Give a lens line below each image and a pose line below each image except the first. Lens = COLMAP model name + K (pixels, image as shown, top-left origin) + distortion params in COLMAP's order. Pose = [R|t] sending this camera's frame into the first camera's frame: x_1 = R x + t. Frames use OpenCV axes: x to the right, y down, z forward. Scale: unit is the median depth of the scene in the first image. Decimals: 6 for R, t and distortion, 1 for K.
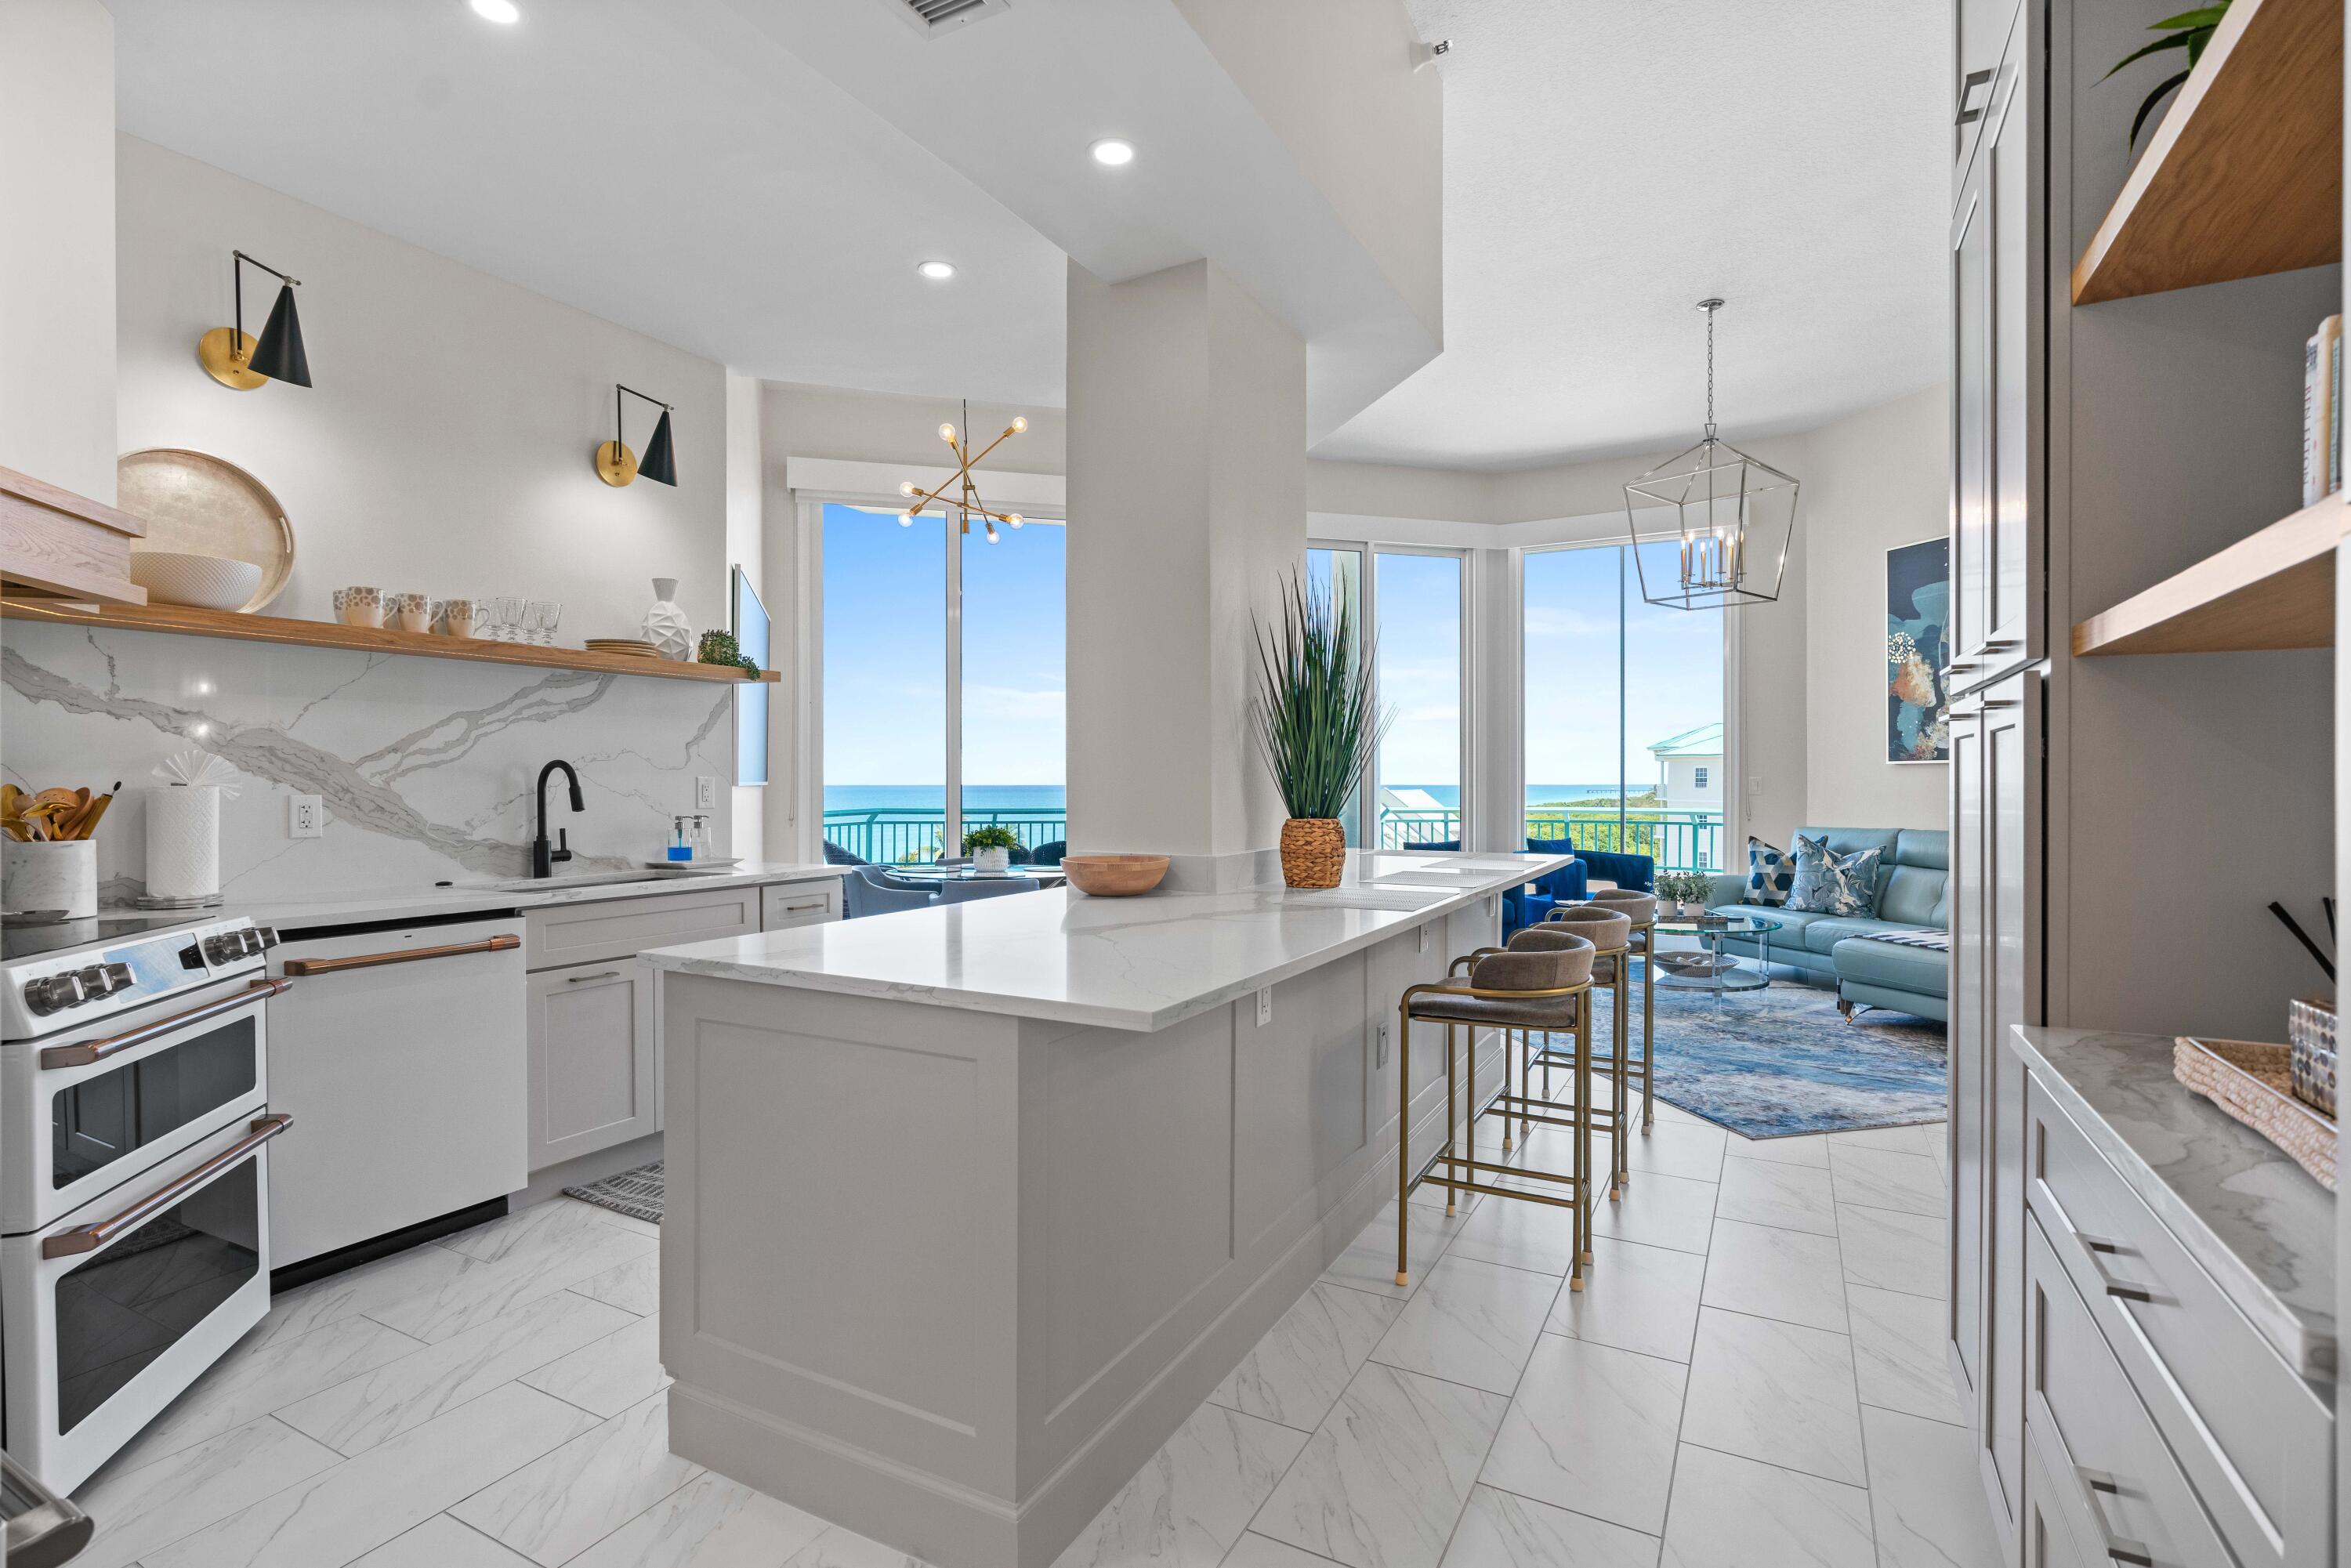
lens RADIAL K [[1055.4, 0, 1184.5], [0, 1055.4, 785.9], [0, 0, 1]] dist [-0.010165, 0.004712]
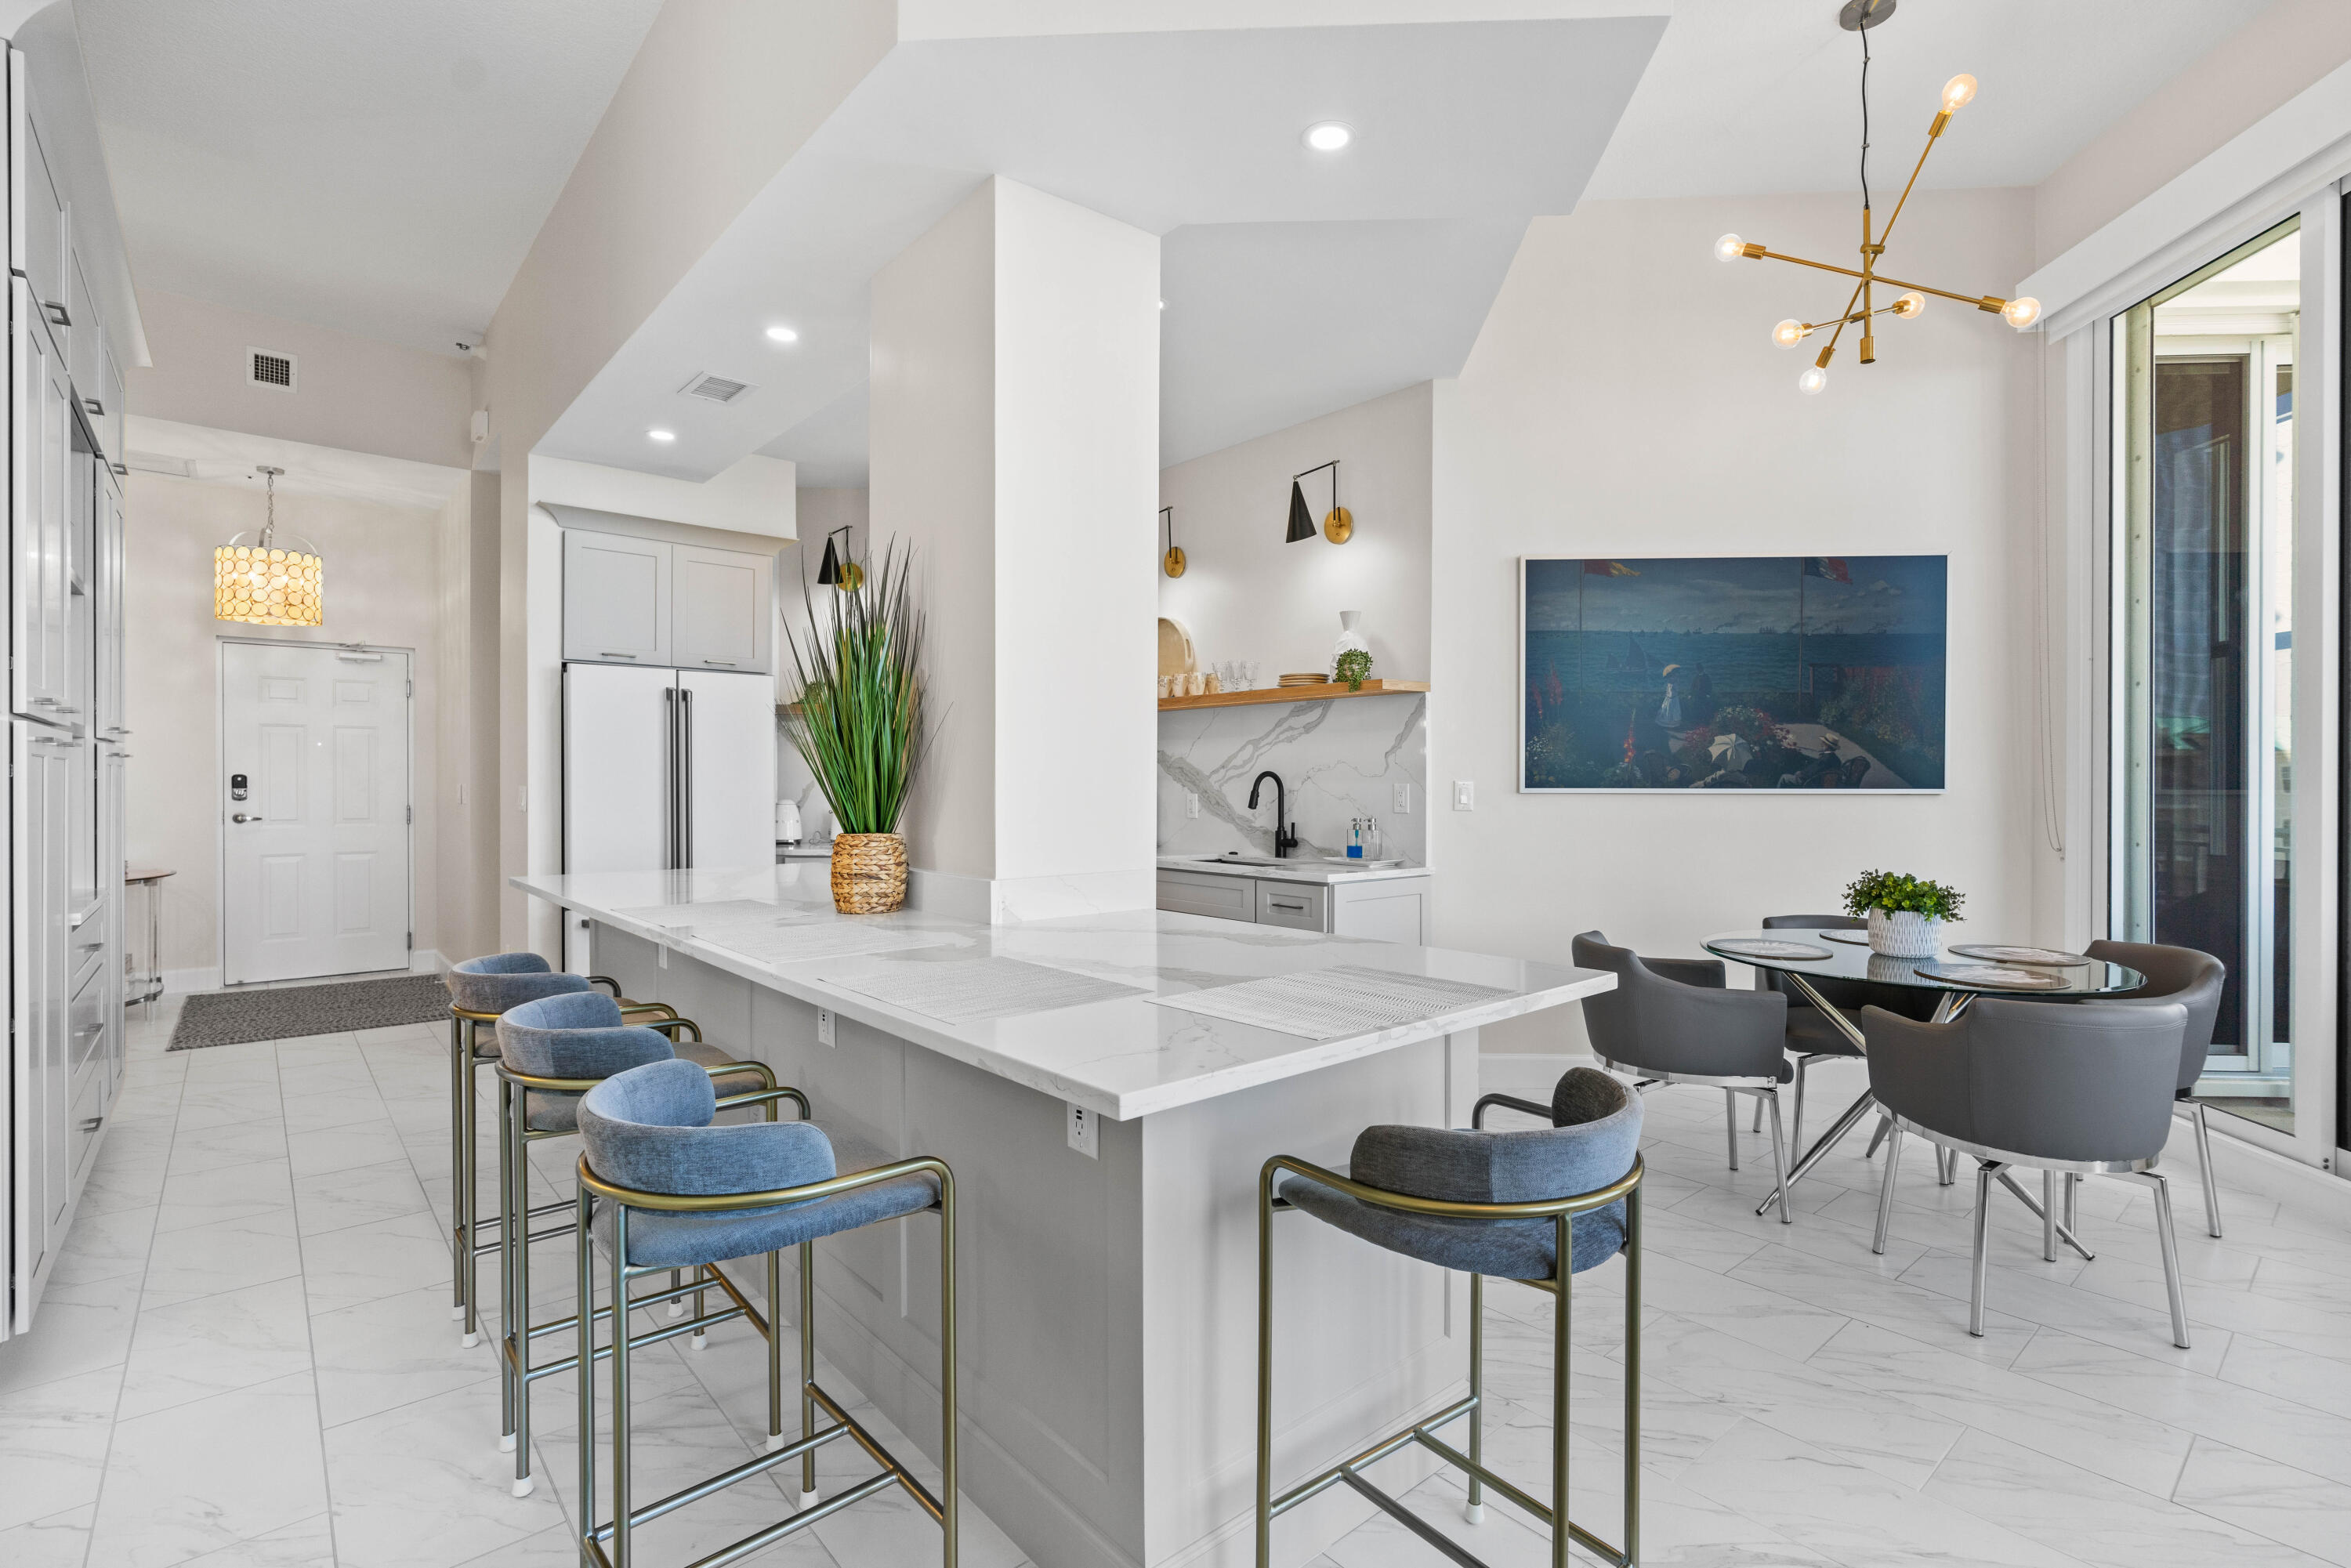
lens RADIAL K [[1055.4, 0, 1184.5], [0, 1055.4, 785.9], [0, 0, 1]] dist [-0.010165, 0.004712]
pose [[-0.323895, 0.003012, -0.946088, 0.662753], [-0.005426, 0.999973, 0.005041, -0.010684], [0.946078, 0.006766, -0.323869, 1.210891]]
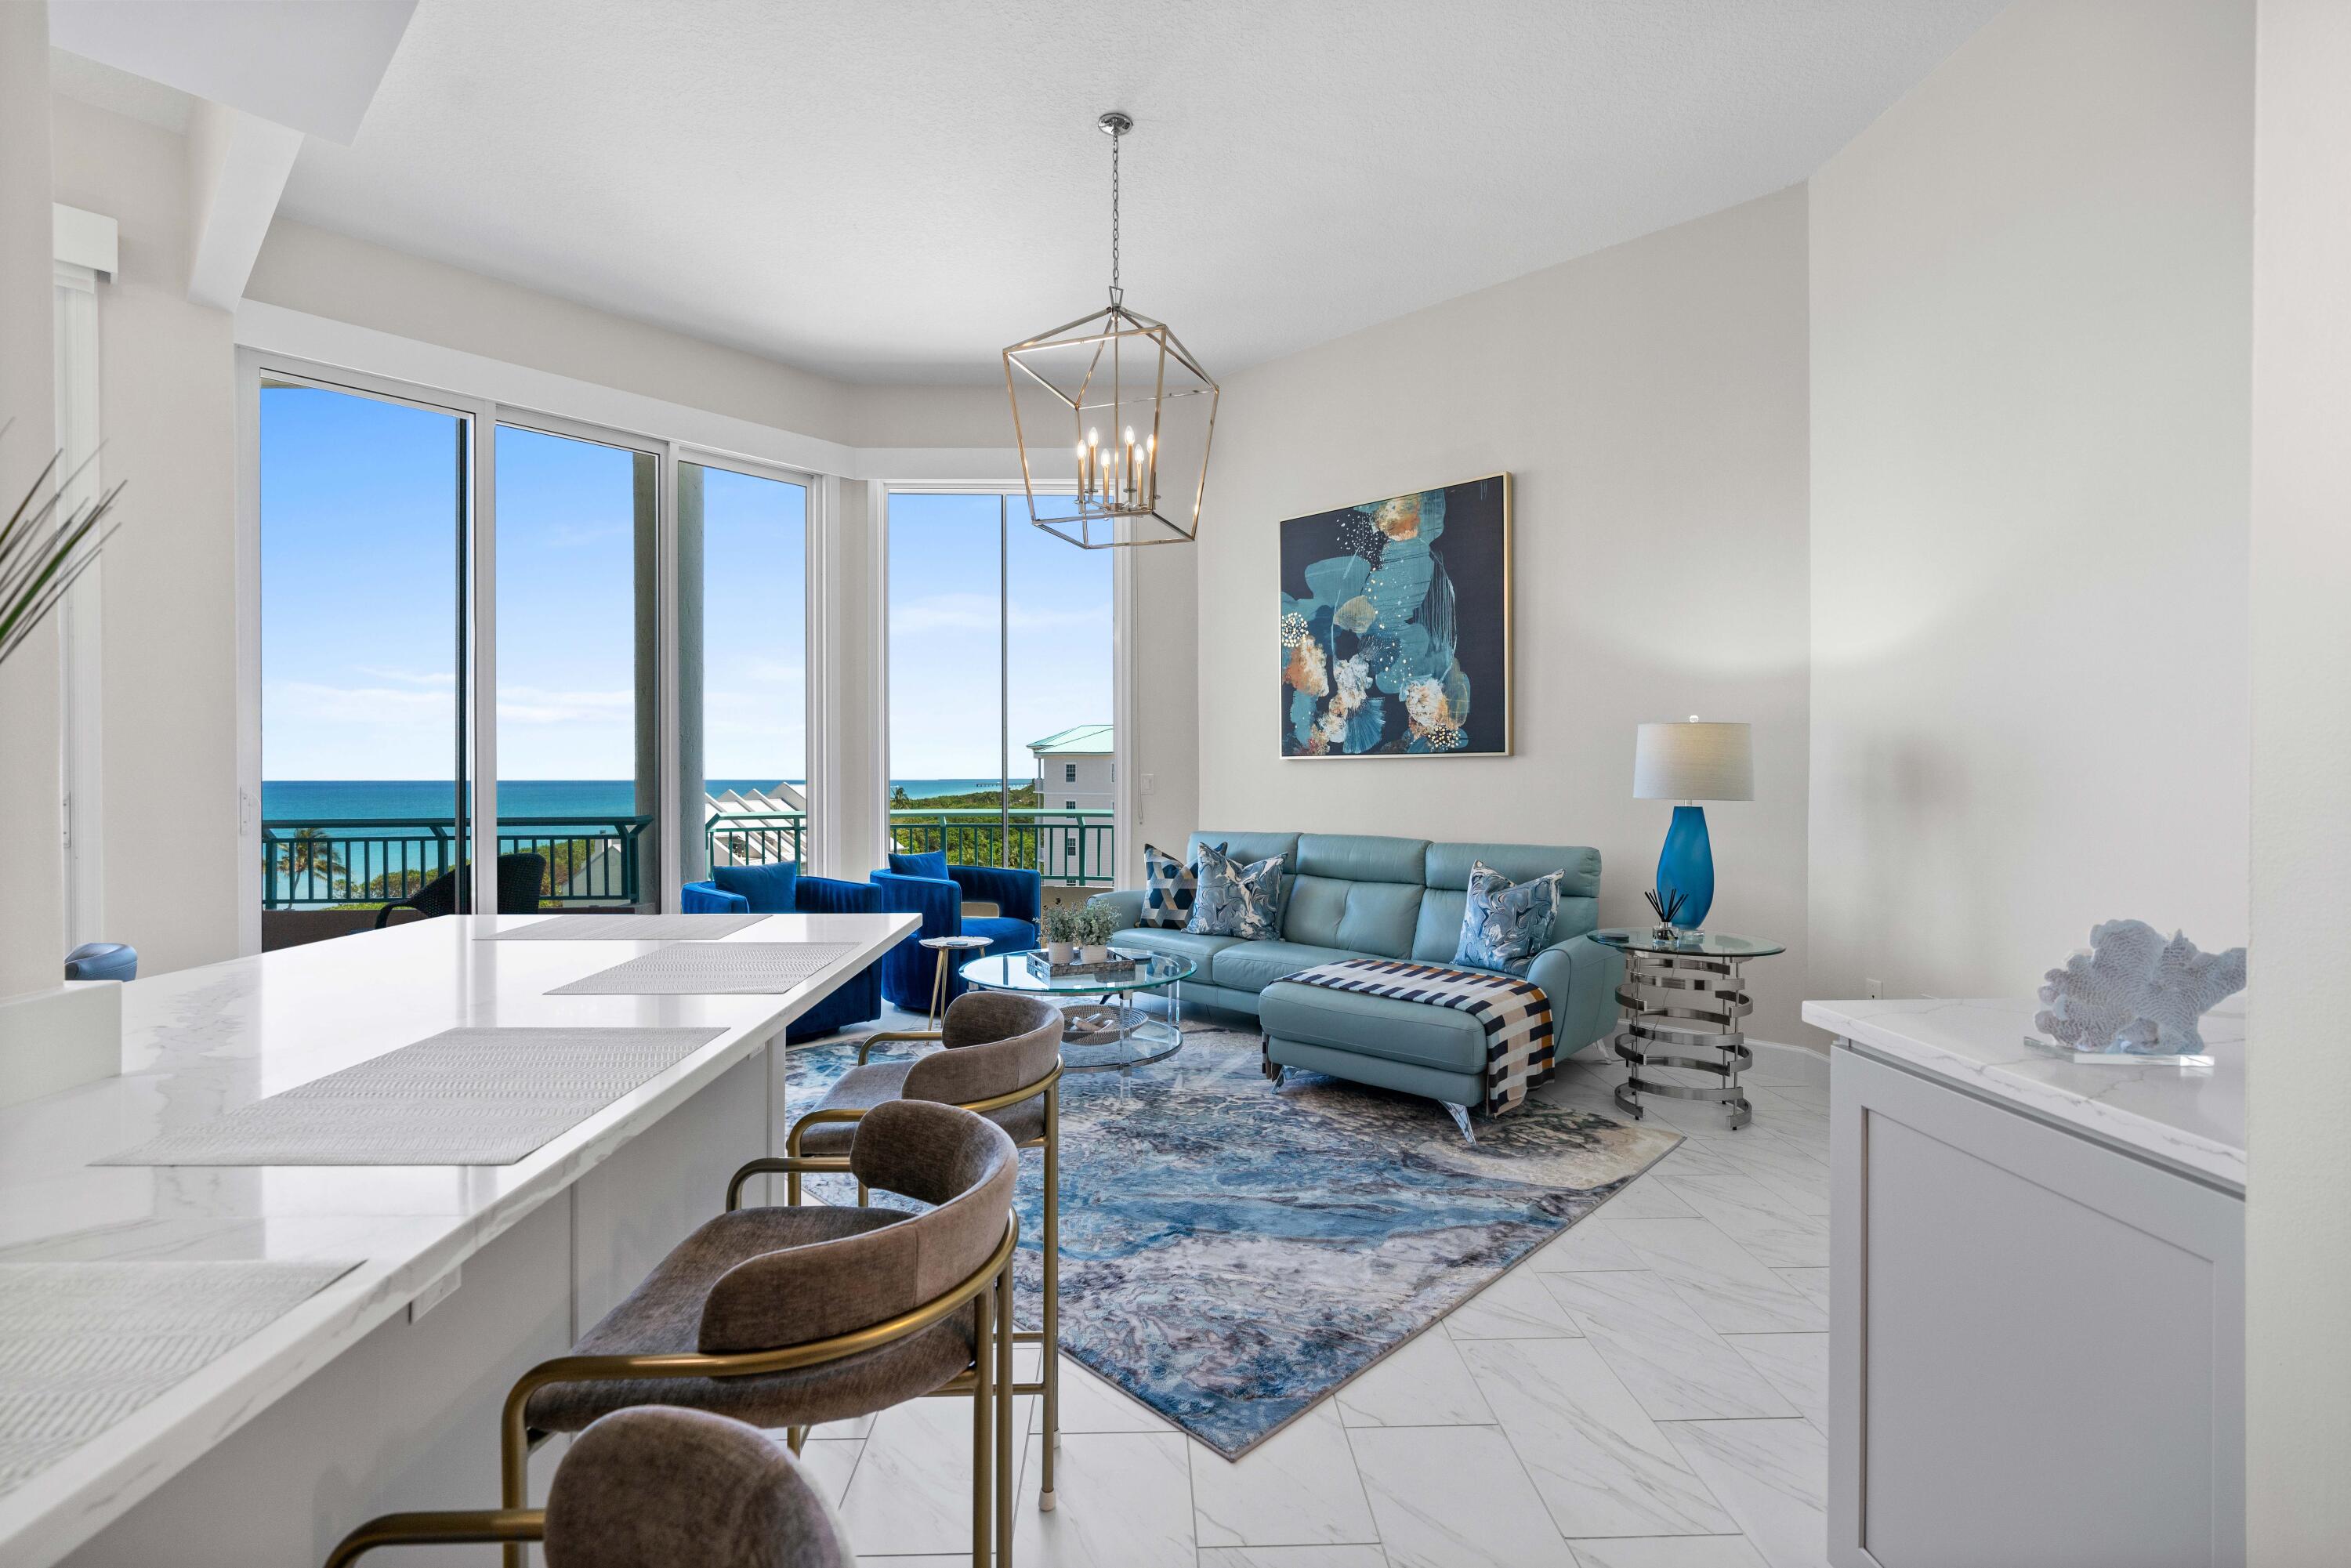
lens RADIAL K [[1016.7, 0, 1125.1], [0, 1016.7, 777.8], [0, 0, 1]] dist [-0.000922, 0.000114]
pose [[0.872627, -0.000917, 0.488386, 0.223814], [0.002367, 0.999994, -0.002351, -0.006014], [-0.488381, 0.003207, 0.872624, 0.532648]]
